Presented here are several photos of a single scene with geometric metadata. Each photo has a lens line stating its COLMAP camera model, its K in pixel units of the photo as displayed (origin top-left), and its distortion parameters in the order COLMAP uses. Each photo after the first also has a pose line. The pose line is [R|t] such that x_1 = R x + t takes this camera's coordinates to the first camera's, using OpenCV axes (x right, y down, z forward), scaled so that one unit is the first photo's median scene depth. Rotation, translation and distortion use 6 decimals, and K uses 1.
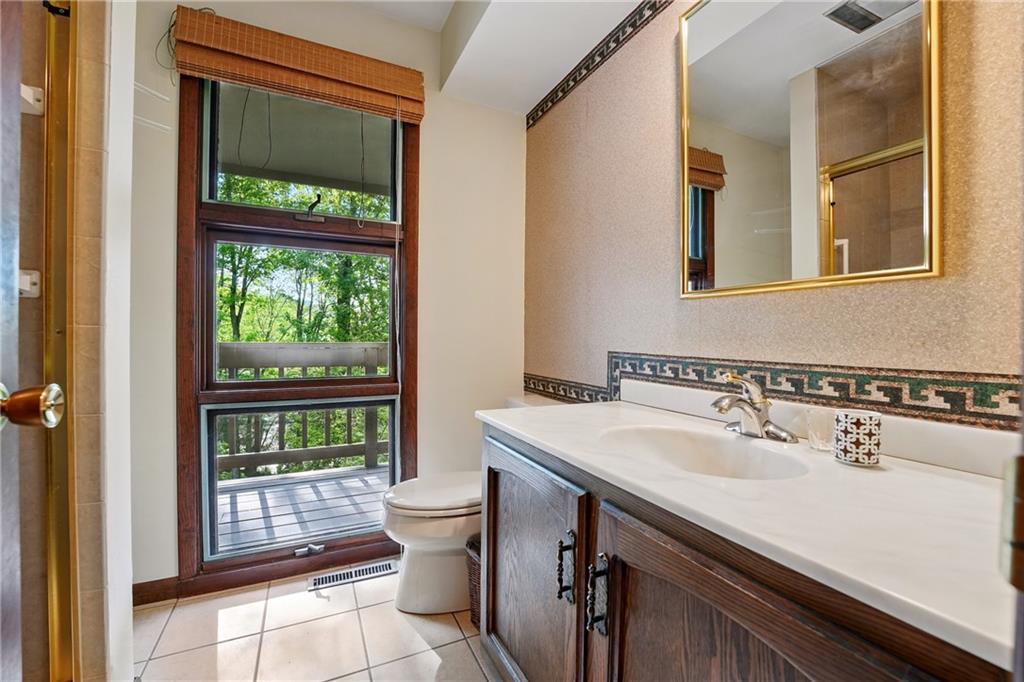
lens RADIAL K [[430.0, 0, 510.9], [0, 430.0, 334.9], [0, 0, 1]] dist [-0.023104, -0.000173]
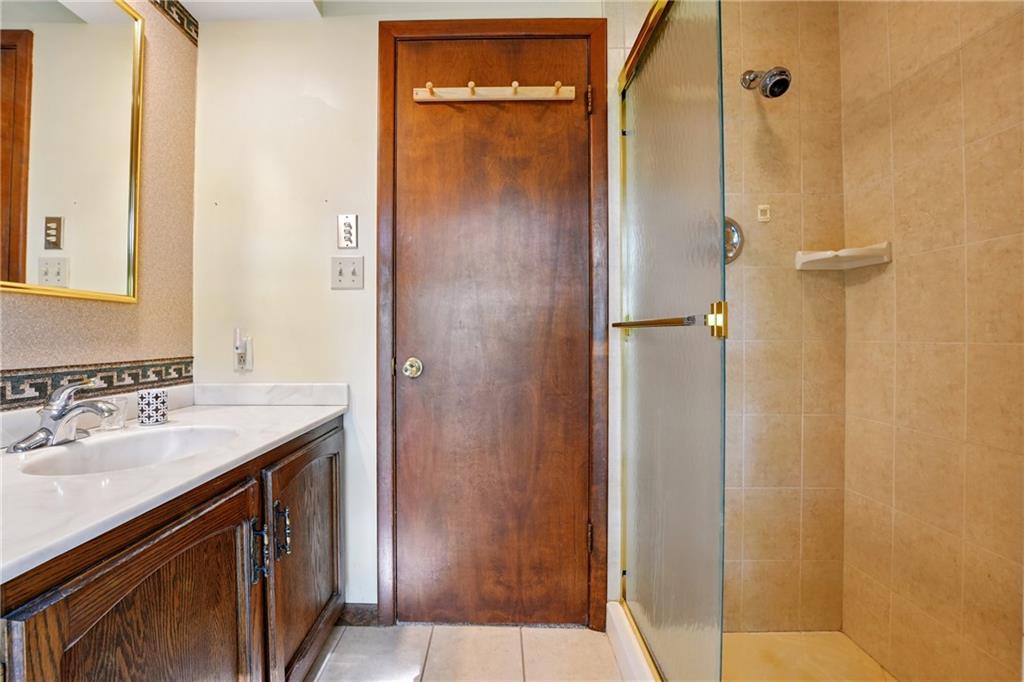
lens RADIAL K [[430.0, 0, 510.9], [0, 430.0, 334.9], [0, 0, 1]] dist [-0.023104, -0.000173]
pose [[-0.913986, 0.001595, 0.405742, -0.812073], [0.001131, 0.999998, -0.001383, -0.009334], [-0.405743, -0.000805, -0.913987, 1.556361]]
